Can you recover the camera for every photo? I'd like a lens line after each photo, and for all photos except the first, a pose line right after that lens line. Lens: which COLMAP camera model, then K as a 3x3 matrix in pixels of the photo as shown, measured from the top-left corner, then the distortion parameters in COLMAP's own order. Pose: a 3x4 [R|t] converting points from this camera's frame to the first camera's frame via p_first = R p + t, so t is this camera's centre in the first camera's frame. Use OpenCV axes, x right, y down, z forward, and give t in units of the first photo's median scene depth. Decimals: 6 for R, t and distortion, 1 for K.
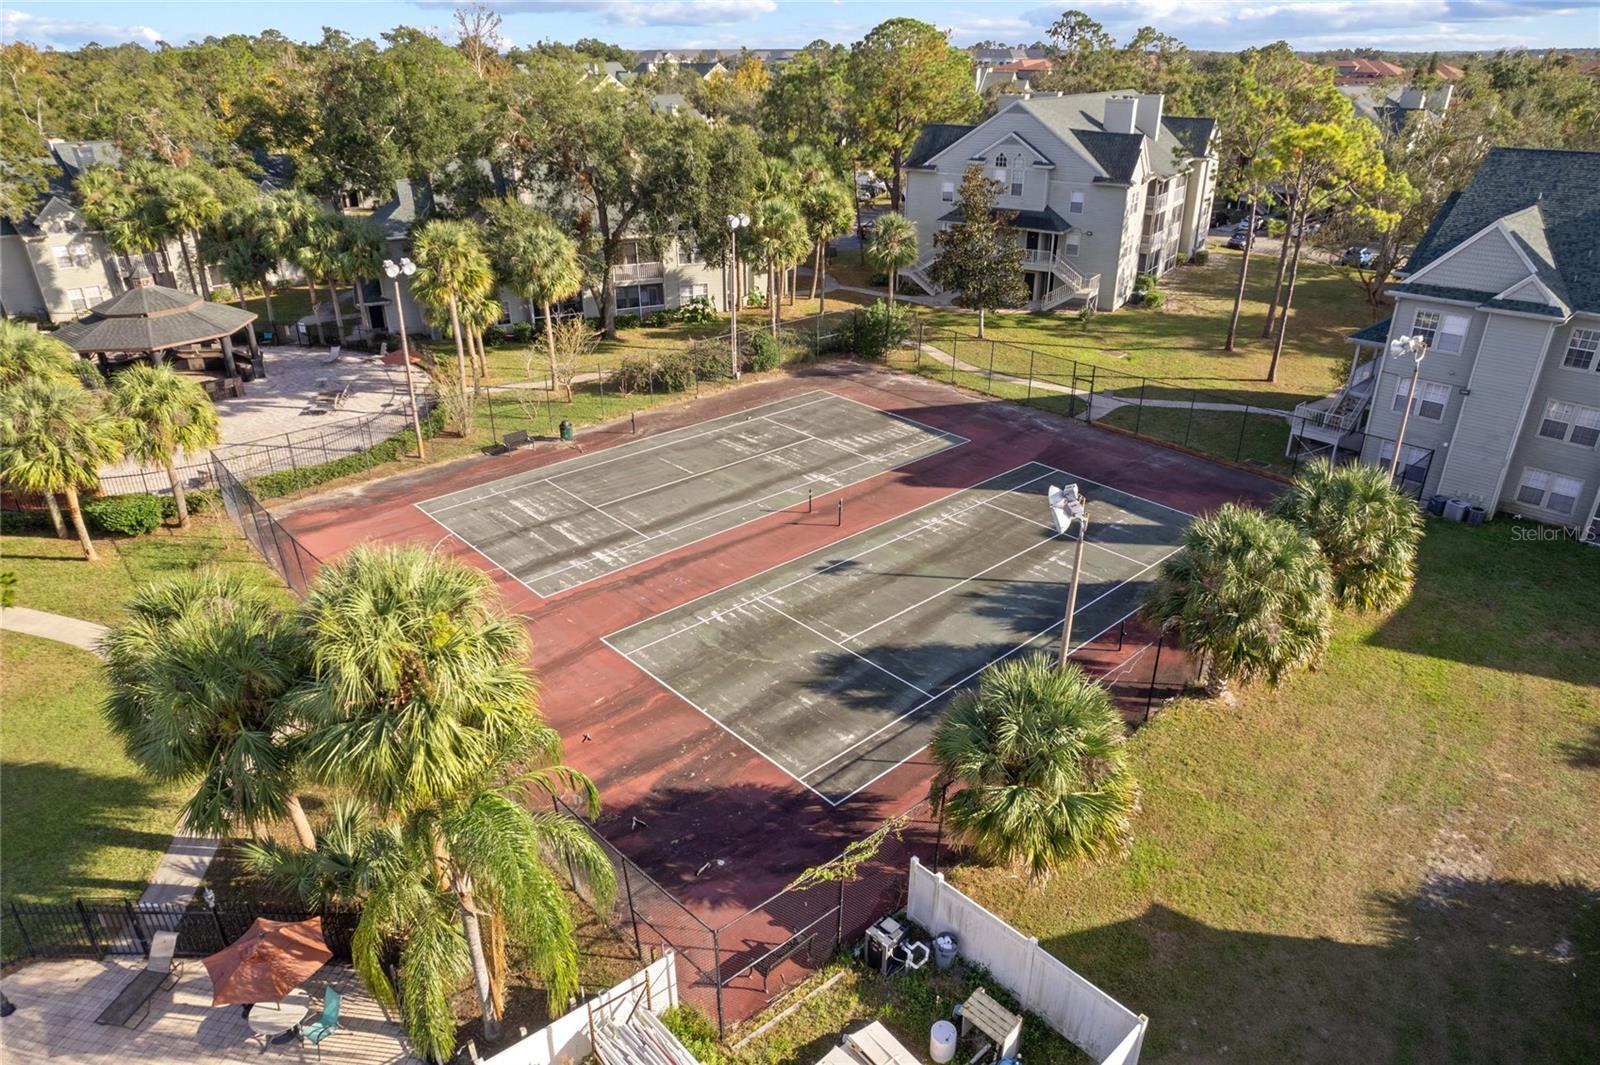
lens RADIAL K [[1041.1, 0, 800.0], [0, 1041.1, 532.5], [0, 0, 1]] dist [-0.072680, 0.082674]
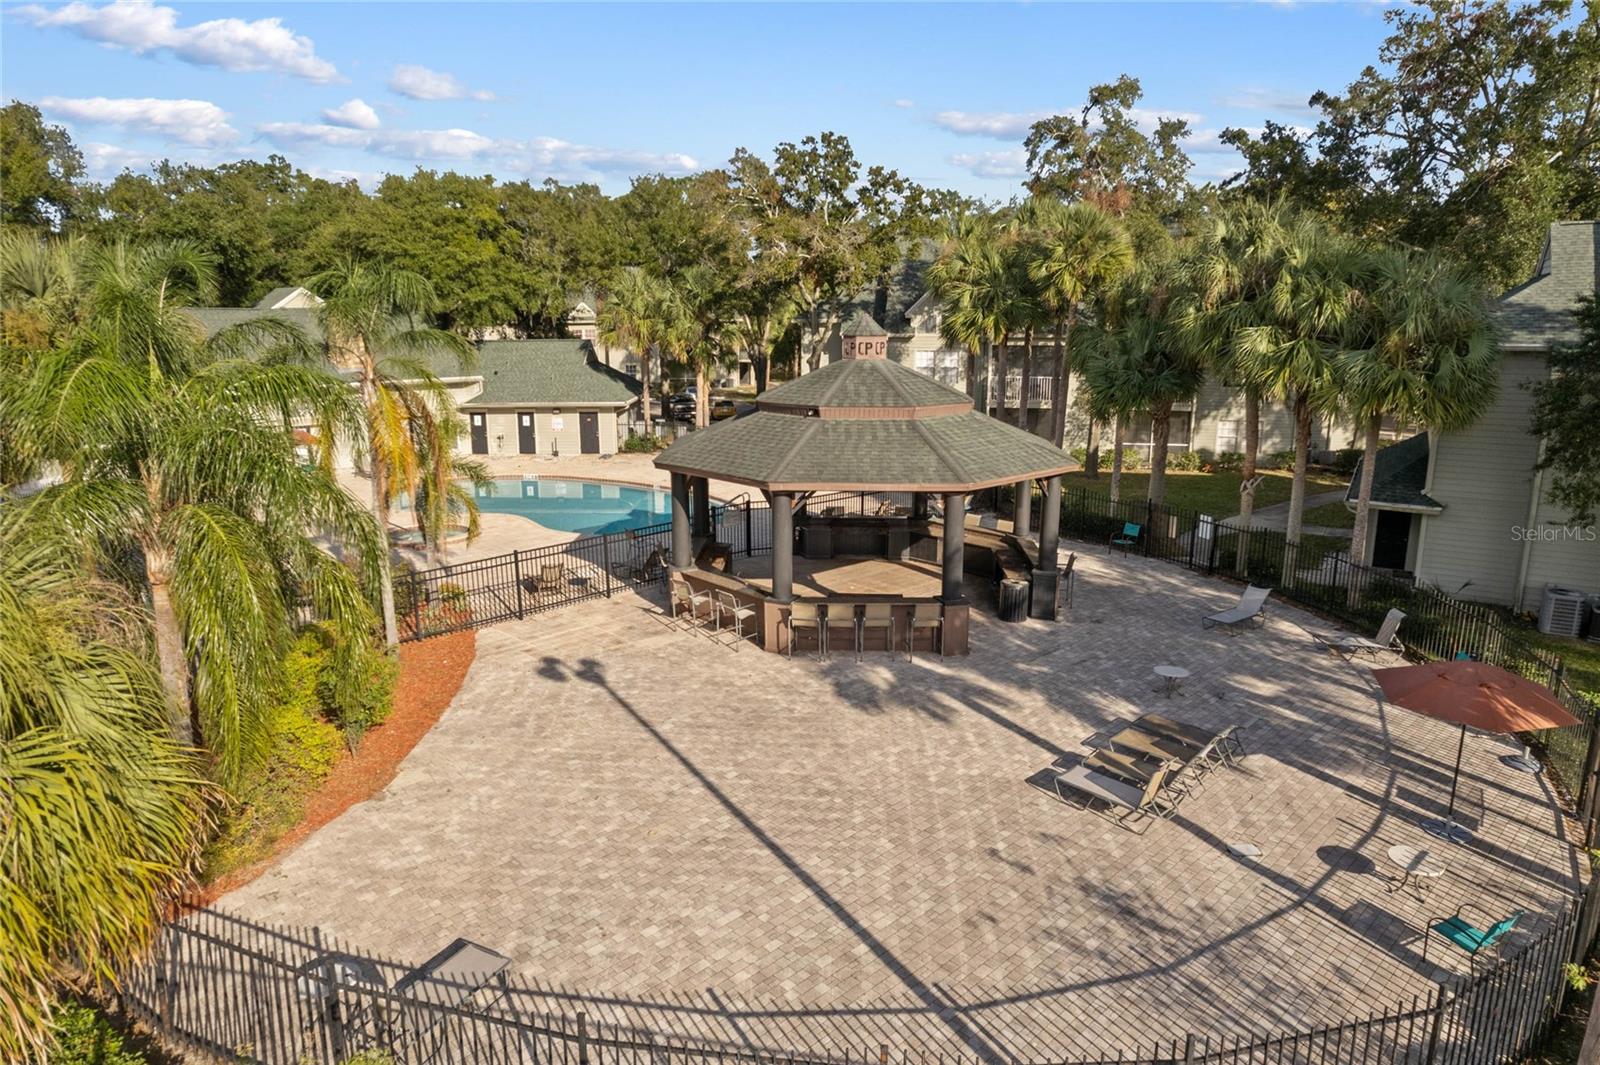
lens RADIAL K [[1041.1, 0, 800.0], [0, 1041.1, 532.5], [0, 0, 1]] dist [-0.072680, 0.082674]
pose [[0.608646, 0.182468, -0.772176, -0.275812], [-0.348145, 0.935927, -0.053253, -0.125280], [0.712983, 0.301242, 0.633173, 0.657849]]
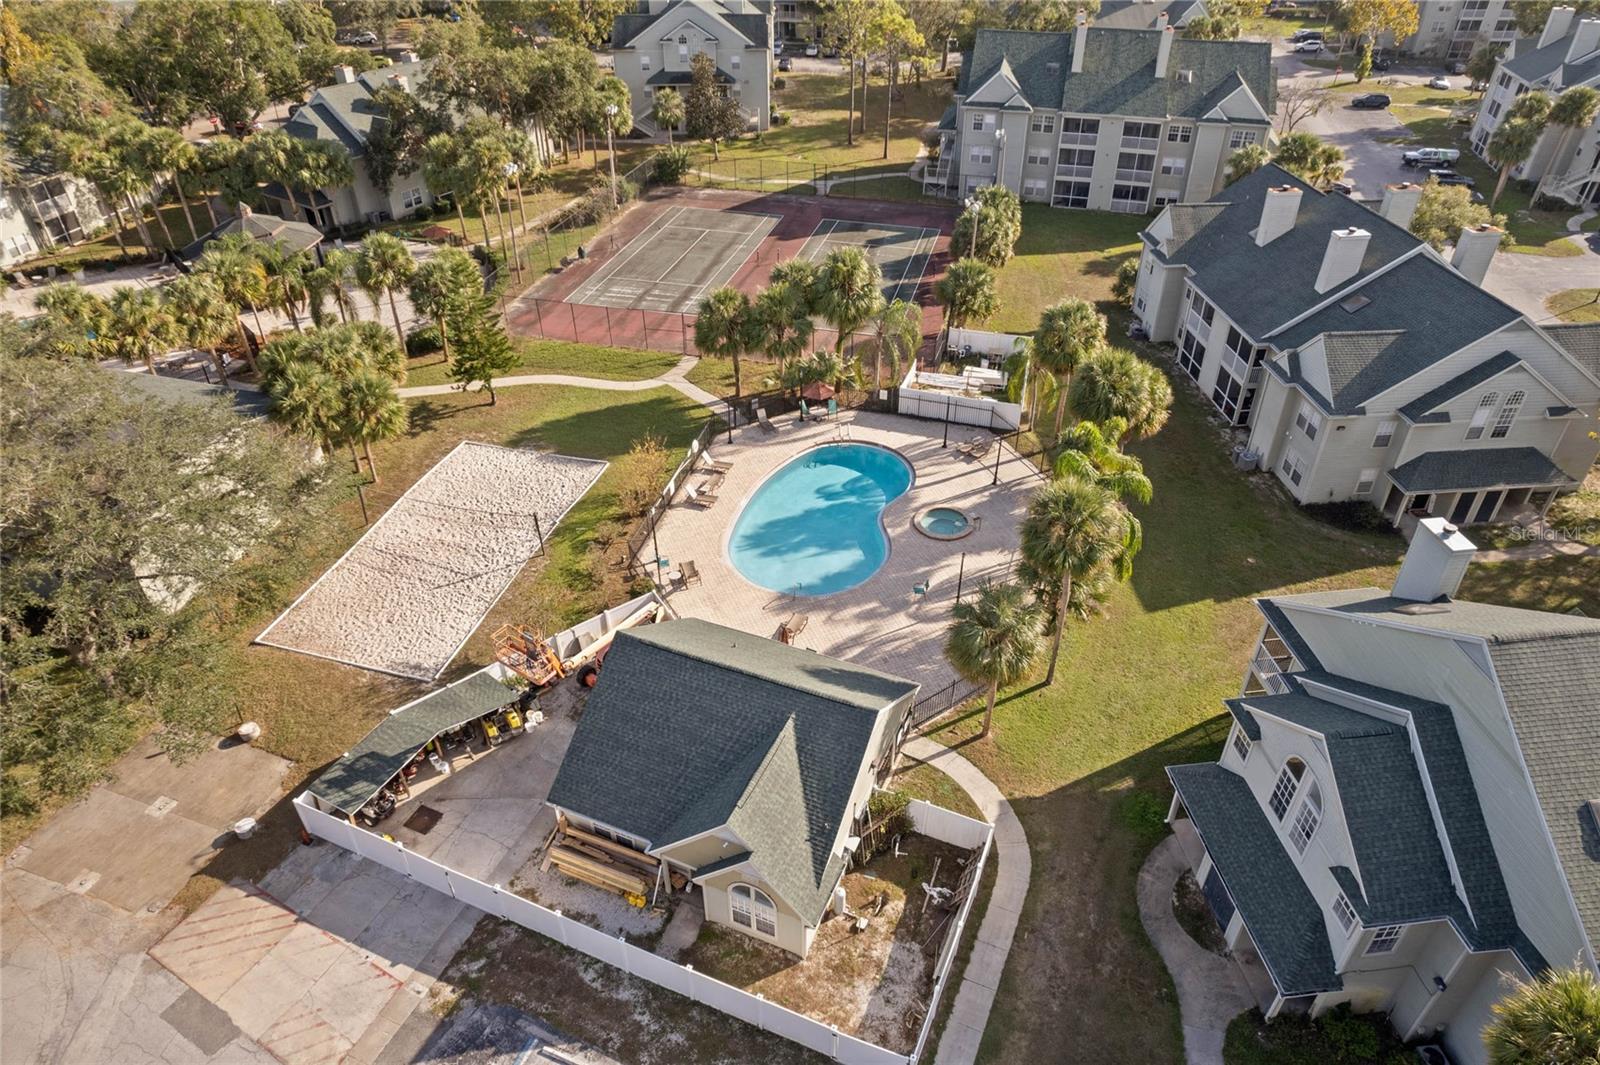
lens RADIAL K [[1041.1, 0, 800.0], [0, 1041.1, 532.5], [0, 0, 1]] dist [-0.072680, 0.082674]
pose [[0.840487, -0.315588, 0.440438, -0.690488], [0.235585, 0.944861, 0.227457, 0.028572], [-0.487935, -0.087414, 0.868492, -0.579432]]
